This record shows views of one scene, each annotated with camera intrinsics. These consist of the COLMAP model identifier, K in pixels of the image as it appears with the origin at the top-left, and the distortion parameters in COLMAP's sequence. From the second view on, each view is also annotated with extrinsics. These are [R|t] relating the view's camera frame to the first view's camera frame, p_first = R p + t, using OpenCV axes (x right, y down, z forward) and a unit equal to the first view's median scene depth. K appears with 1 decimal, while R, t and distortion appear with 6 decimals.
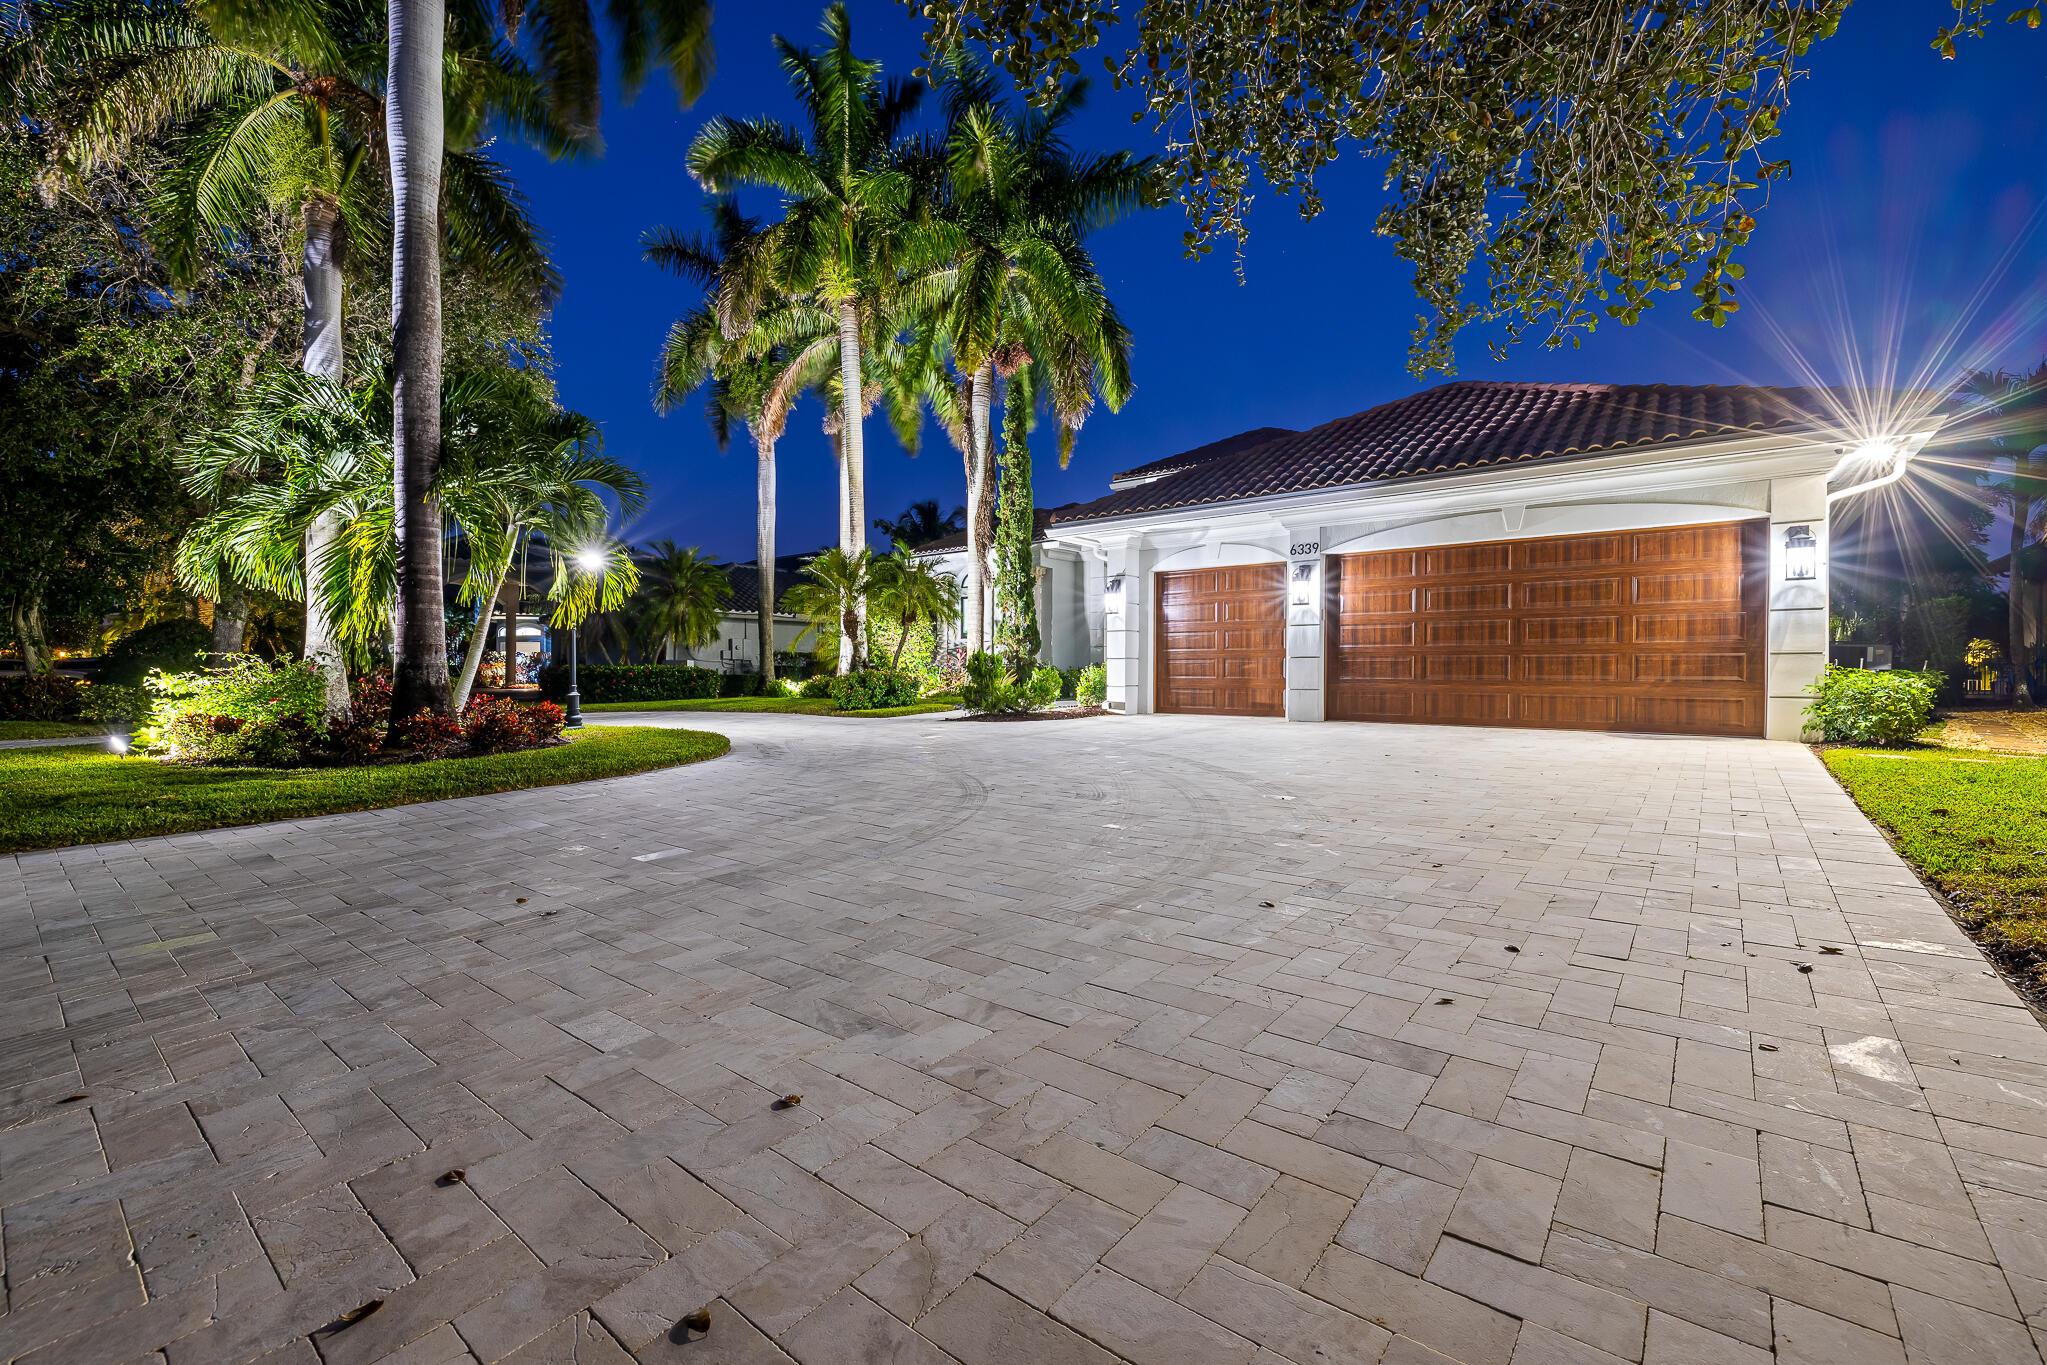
lens RADIAL K [[862.3, 0, 1023.9], [0, 862.3, 667.0], [0, 0, 1]] dist [-0.000243, 0.000210]
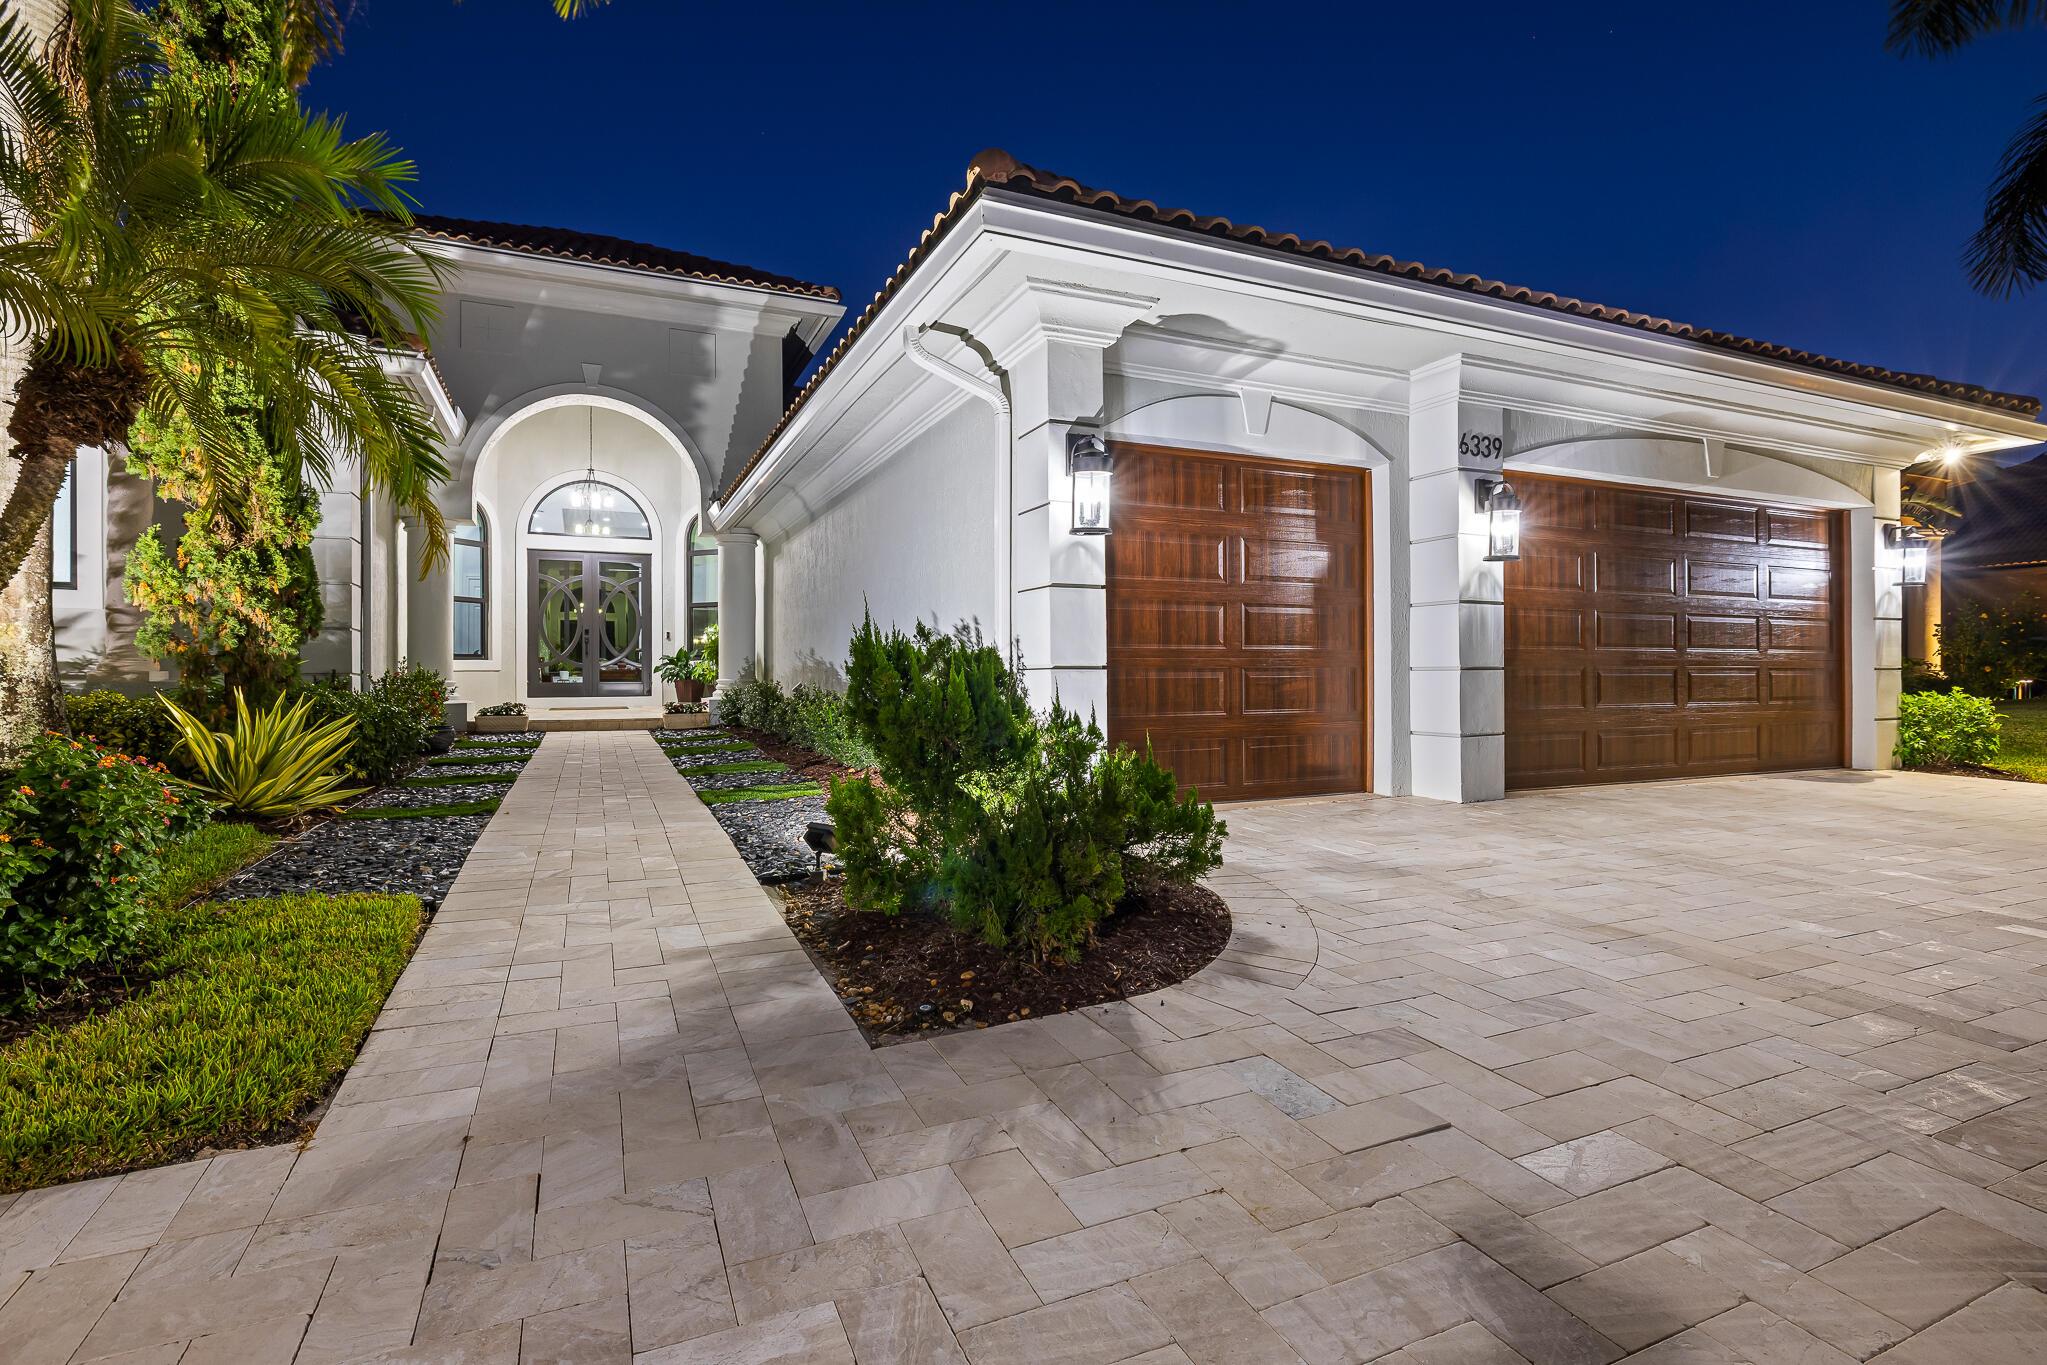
lens RADIAL K [[993.6, 0, 1025.0], [0, 993.6, 673.1], [0, 0, 1]] dist [-0.010384, 0.003914]
pose [[0.458703, -0.002248, 0.888587, -0.318933], [-0.001153, 0.999994, 0.003125, -0.010838], [-0.888589, -0.002458, 0.458698, 1.065684]]
